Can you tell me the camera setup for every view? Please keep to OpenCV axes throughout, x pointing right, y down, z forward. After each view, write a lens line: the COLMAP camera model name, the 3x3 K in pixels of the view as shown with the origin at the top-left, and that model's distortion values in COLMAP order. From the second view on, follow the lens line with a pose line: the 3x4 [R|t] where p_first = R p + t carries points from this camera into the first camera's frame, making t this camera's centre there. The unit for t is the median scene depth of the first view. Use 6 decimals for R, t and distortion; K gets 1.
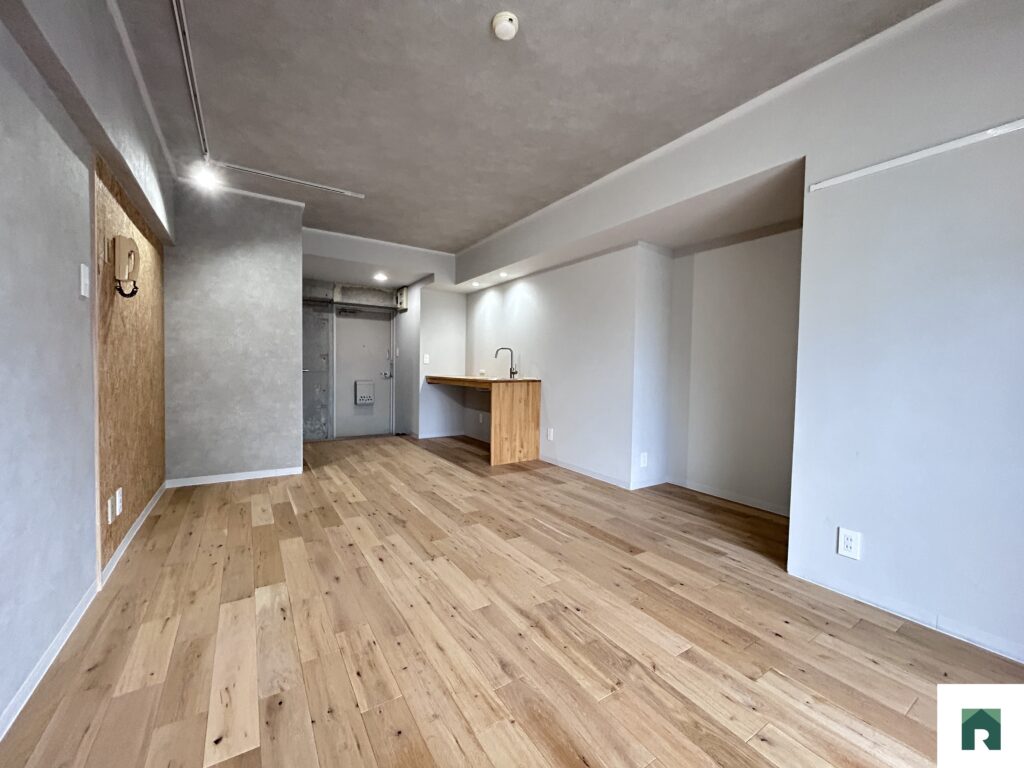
lens RADIAL K [[412.8, 0, 512.0], [0, 412.8, 380.9], [0, 0, 1]] dist [0.001549, 0.000444]
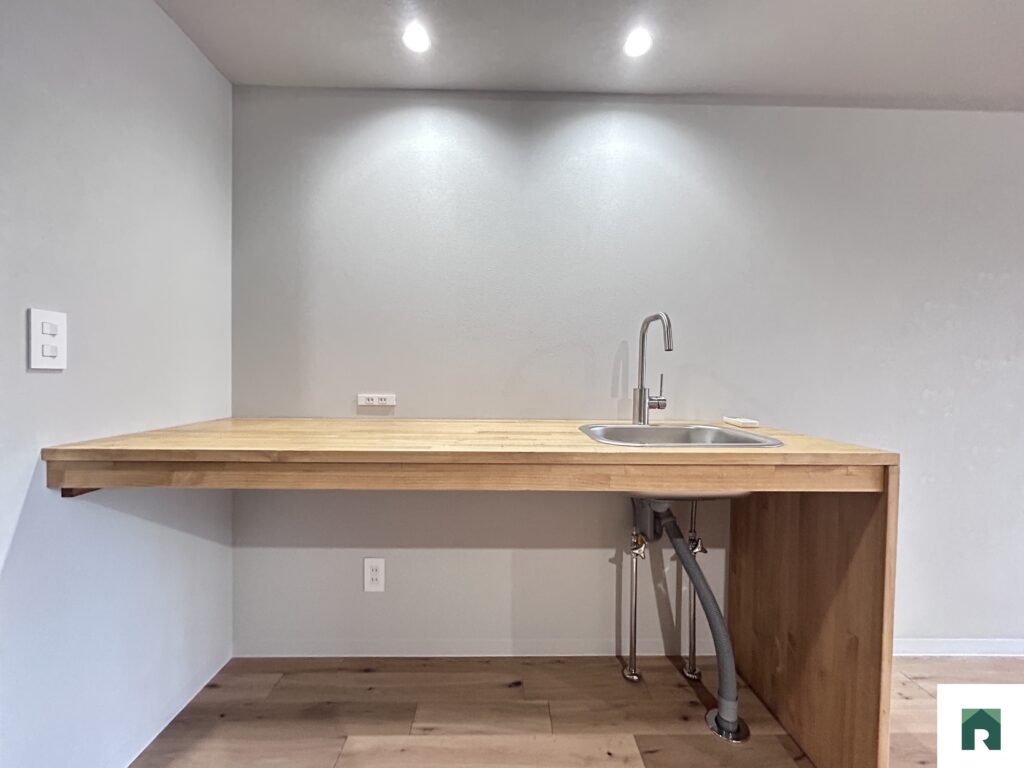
lens RADIAL K [[415.2, 0, 508.3], [0, 415.2, 380.8], [0, 0, 1]] dist [0.000037, 0.000301]
pose [[0.530833, -0.028539, 0.846996, -0.512288], [0.026063, 0.999510, 0.017344, -0.075791], [-0.847076, 0.012868, 0.531316, 1.590825]]
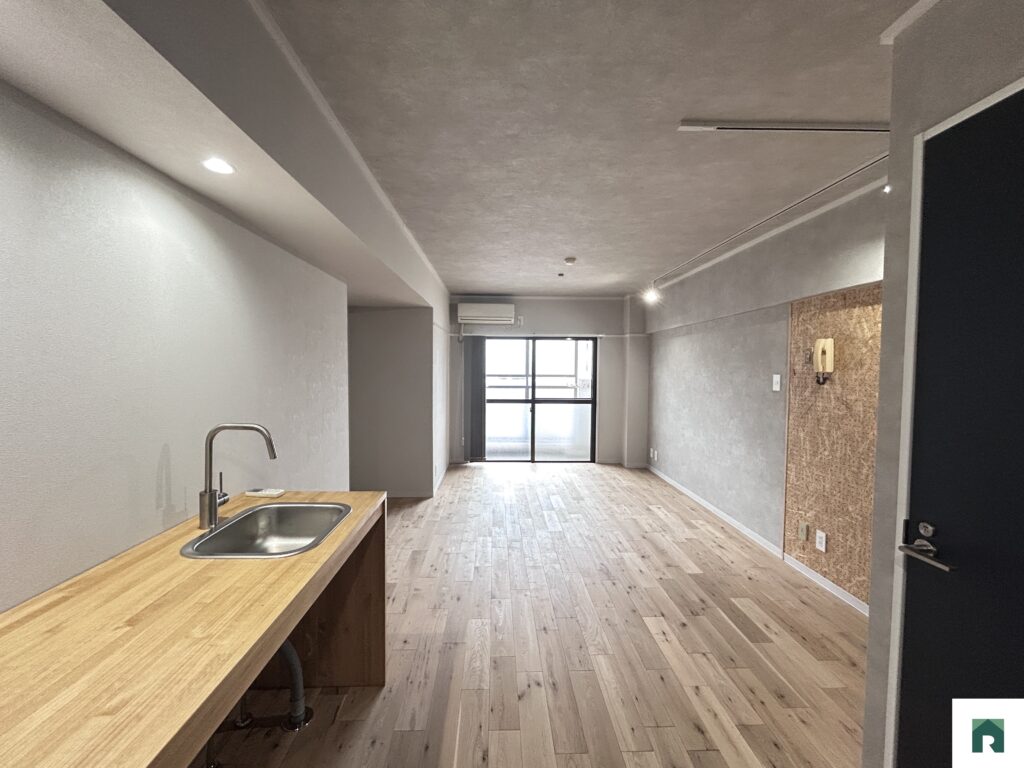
lens RADIAL K [[415.2, 0, 508.3], [0, 415.2, 380.8], [0, 0, 1]] dist [0.000037, 0.000301]
pose [[-0.855999, -0.042236, 0.515249, -0.573147], [-0.005237, 0.997314, 0.073051, -0.228275], [-0.516950, 0.059833, -0.853922, 1.959659]]
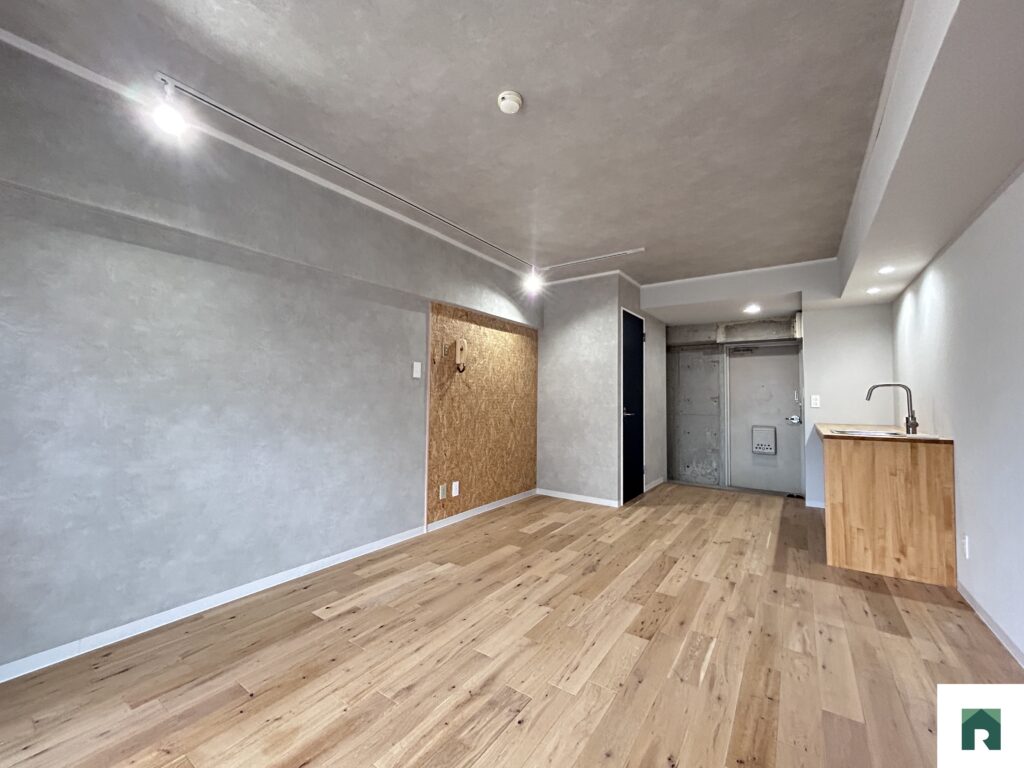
lens RADIAL K [[415.2, 0, 508.3], [0, 415.2, 380.8], [0, 0, 1]] dist [0.000037, 0.000301]
pose [[0.378398, -0.052886, -0.924131, 0.587264], [-0.034540, 0.996865, -0.071191, -0.035526], [0.924998, 0.058858, 0.375385, 0.393667]]
